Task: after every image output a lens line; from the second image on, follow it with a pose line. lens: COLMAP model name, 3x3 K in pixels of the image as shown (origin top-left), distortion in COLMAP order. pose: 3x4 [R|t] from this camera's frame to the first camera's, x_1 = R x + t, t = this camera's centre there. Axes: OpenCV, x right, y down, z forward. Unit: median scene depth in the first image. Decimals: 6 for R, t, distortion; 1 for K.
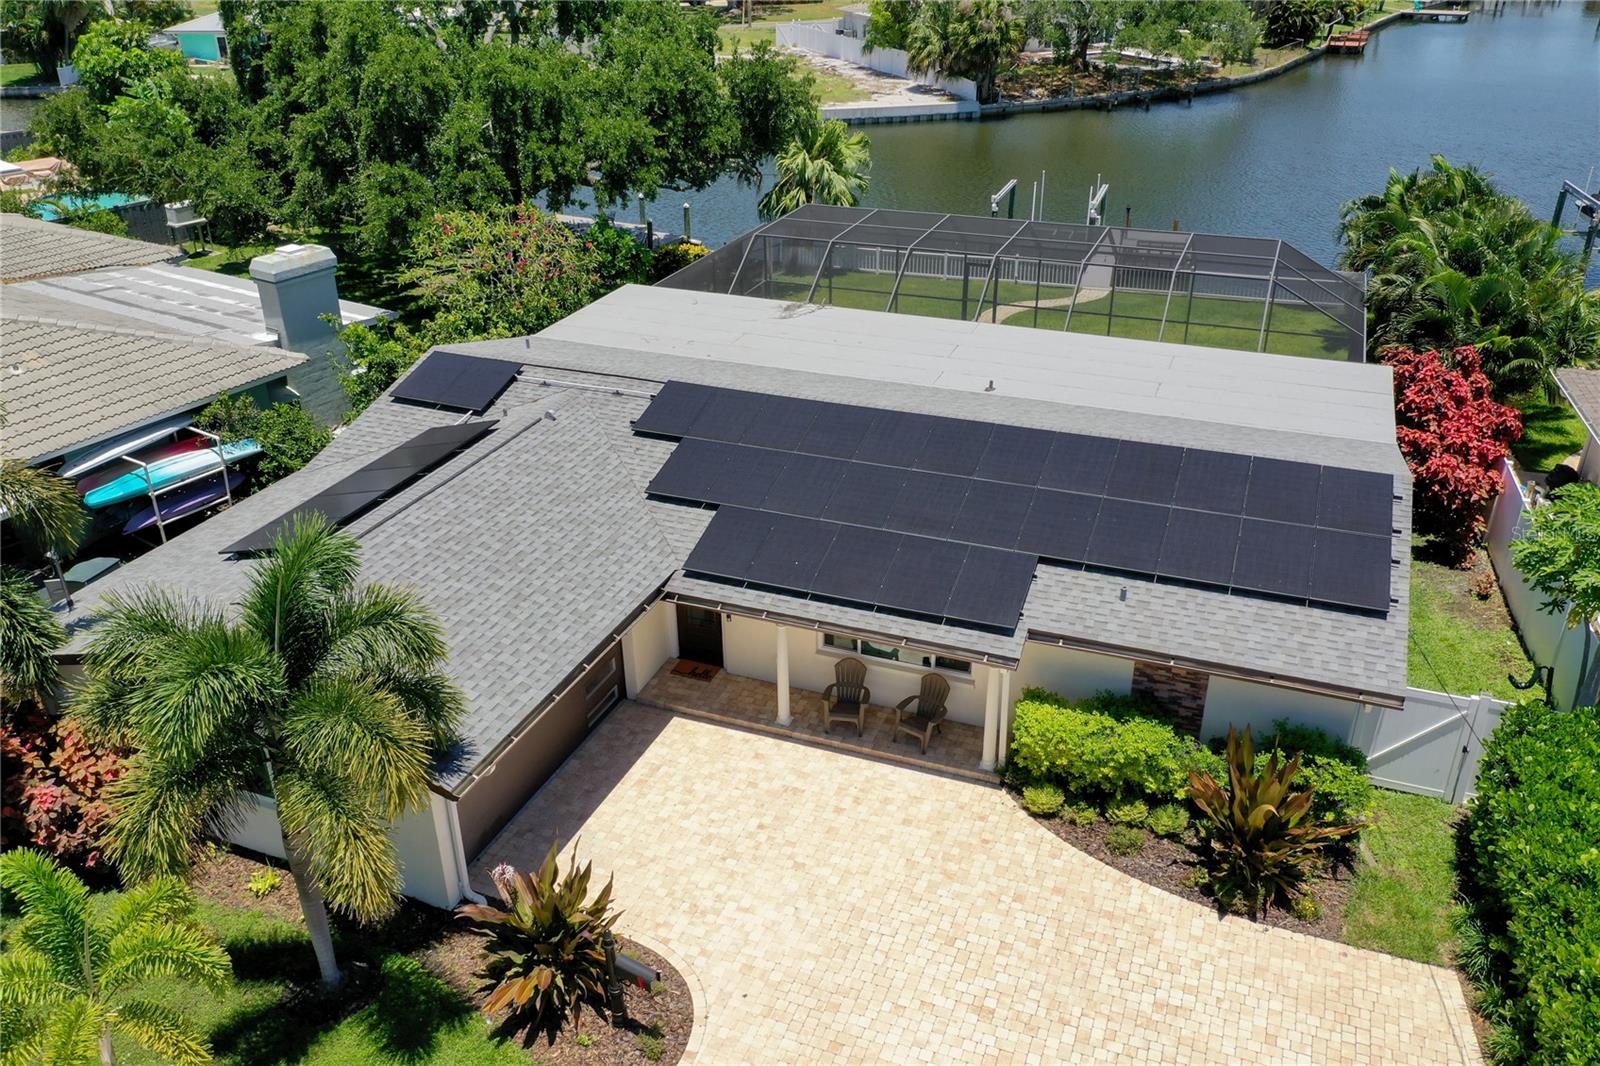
lens RADIAL K [[1256.7, 0, 800.0], [0, 1256.7, 533.0], [0, 0, 1]] dist [0.006848, -0.000638]
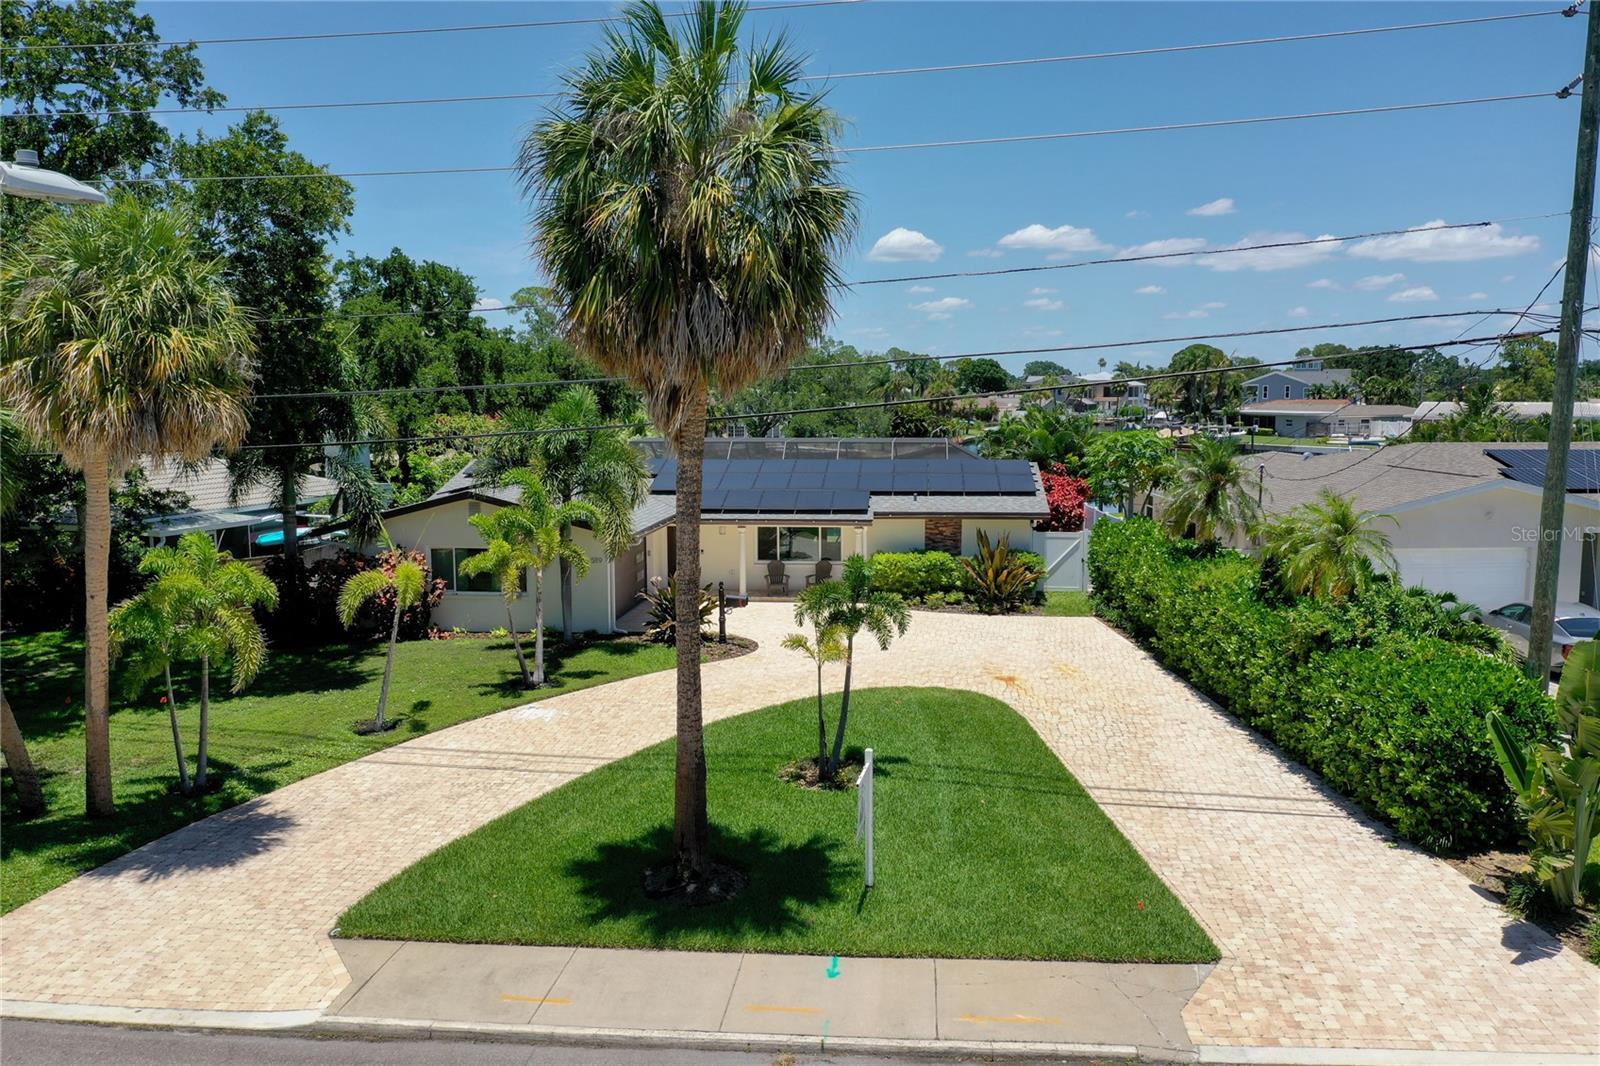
lens RADIAL K [[1260.2, 0, 792.3], [0, 1260.2, 533.6], [0, 0, 1]] dist [-0.003963, -0.006442]
pose [[0.964076, -0.025786, 0.264370, -0.325501], [0.117377, 0.934188, -0.336921, 0.528698], [-0.238284, 0.355849, 0.903655, -0.525854]]
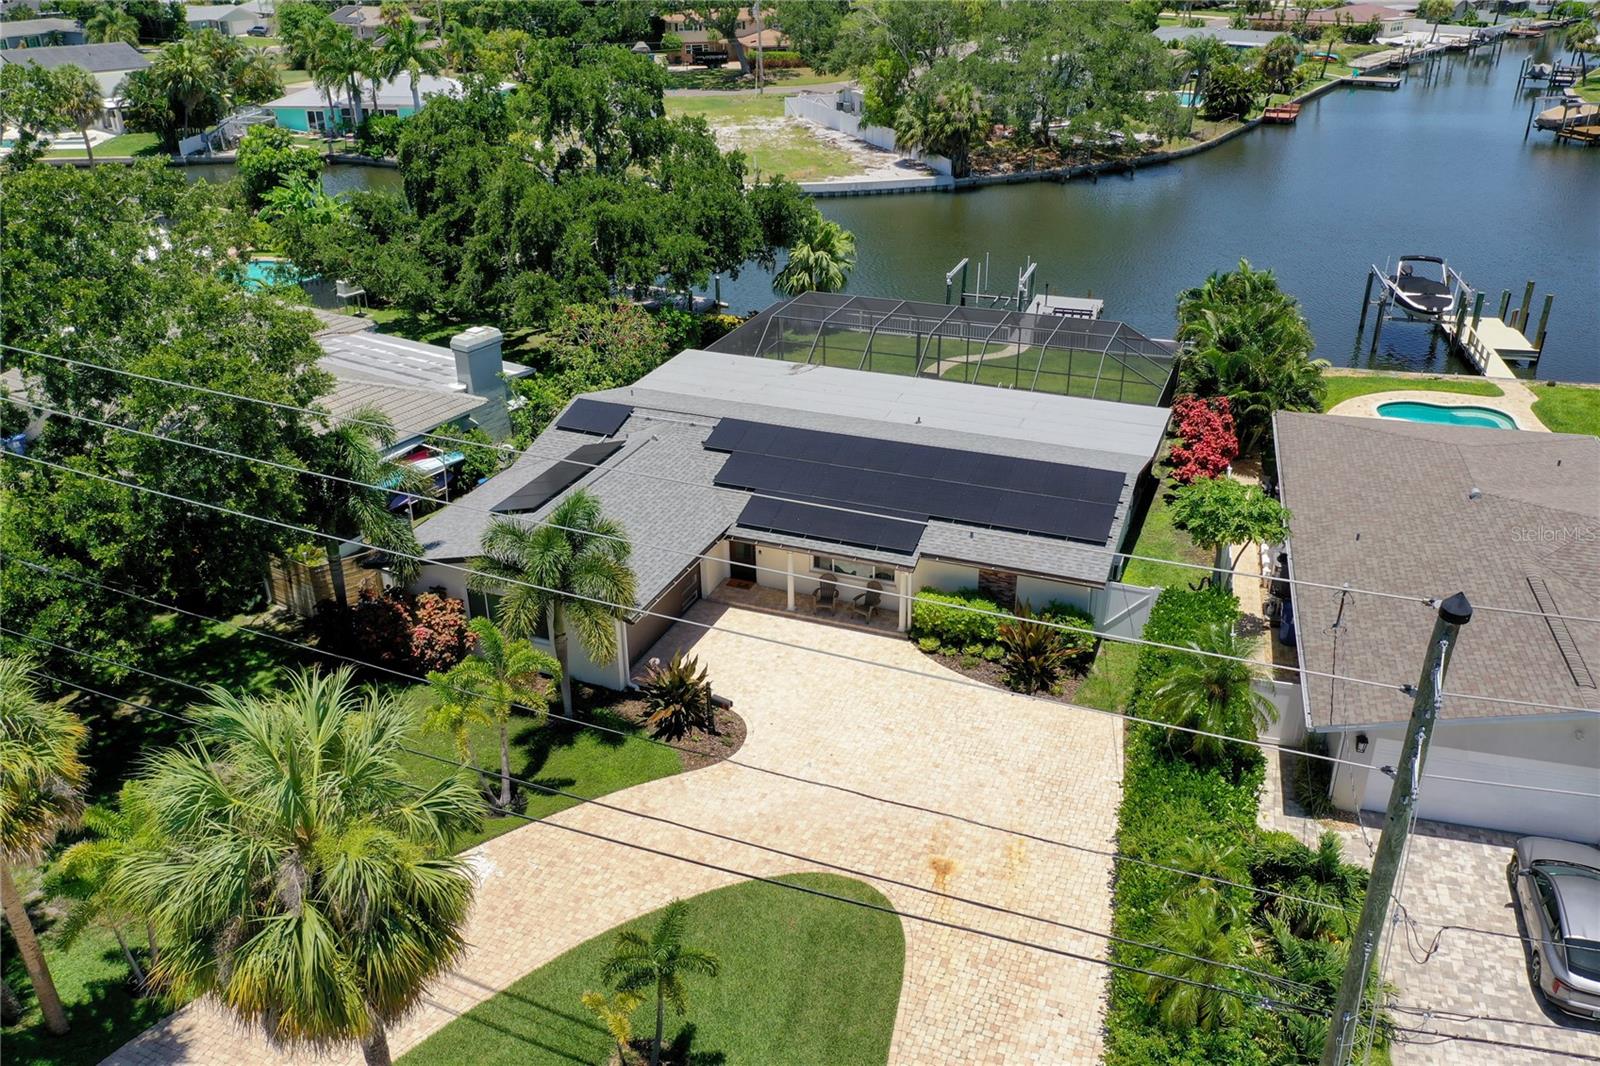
lens RADIAL K [[1256.7, 0, 800.0], [0, 1256.7, 533.0], [0, 0, 1]] dist [0.006848, -0.000638]
pose [[0.999983, 0.003985, -0.004344, 0.005711], [-0.004050, 0.999880, -0.014947, 0.052724], [0.004283, 0.014964, 0.999879, -0.615736]]
